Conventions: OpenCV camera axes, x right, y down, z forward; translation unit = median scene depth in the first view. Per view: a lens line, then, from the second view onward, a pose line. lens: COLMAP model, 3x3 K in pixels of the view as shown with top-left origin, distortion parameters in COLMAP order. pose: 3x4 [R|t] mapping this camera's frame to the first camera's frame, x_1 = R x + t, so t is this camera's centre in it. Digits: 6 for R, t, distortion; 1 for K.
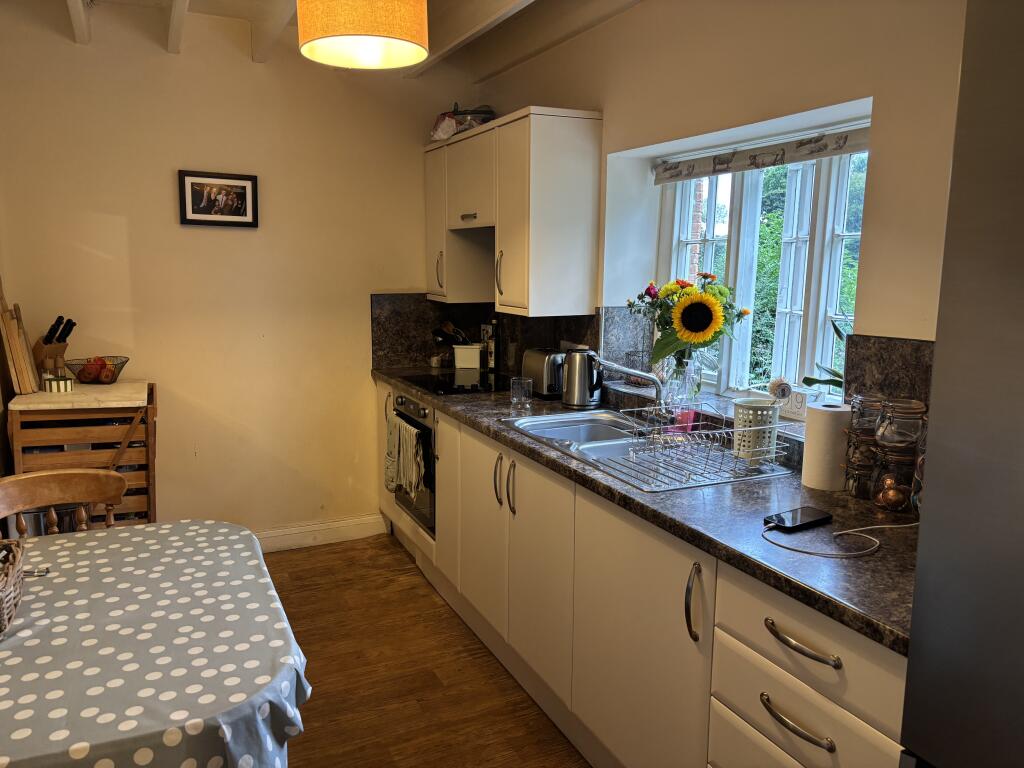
lens RADIAL K [[800.7, 0, 512.0], [0, 800.7, 384.0], [0, 0, 1]] dist [0.145940, -0.155499]
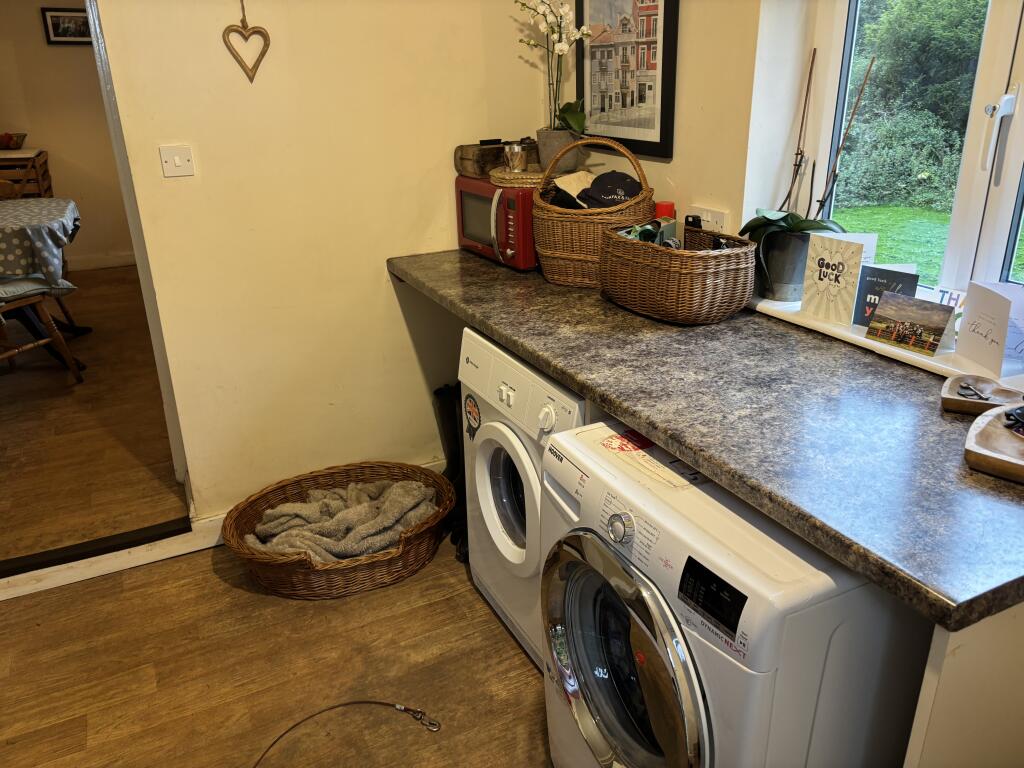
lens RADIAL K [[800.7, 0, 512.0], [0, 800.7, 384.0], [0, 0, 1]] dist [0.145940, -0.155499]
pose [[0.999544, -0.029608, -0.005934, 0.548390], [0.030196, 0.979168, 0.200793, 0.173003], [-0.000135, -0.200881, 0.979616, -0.788377]]
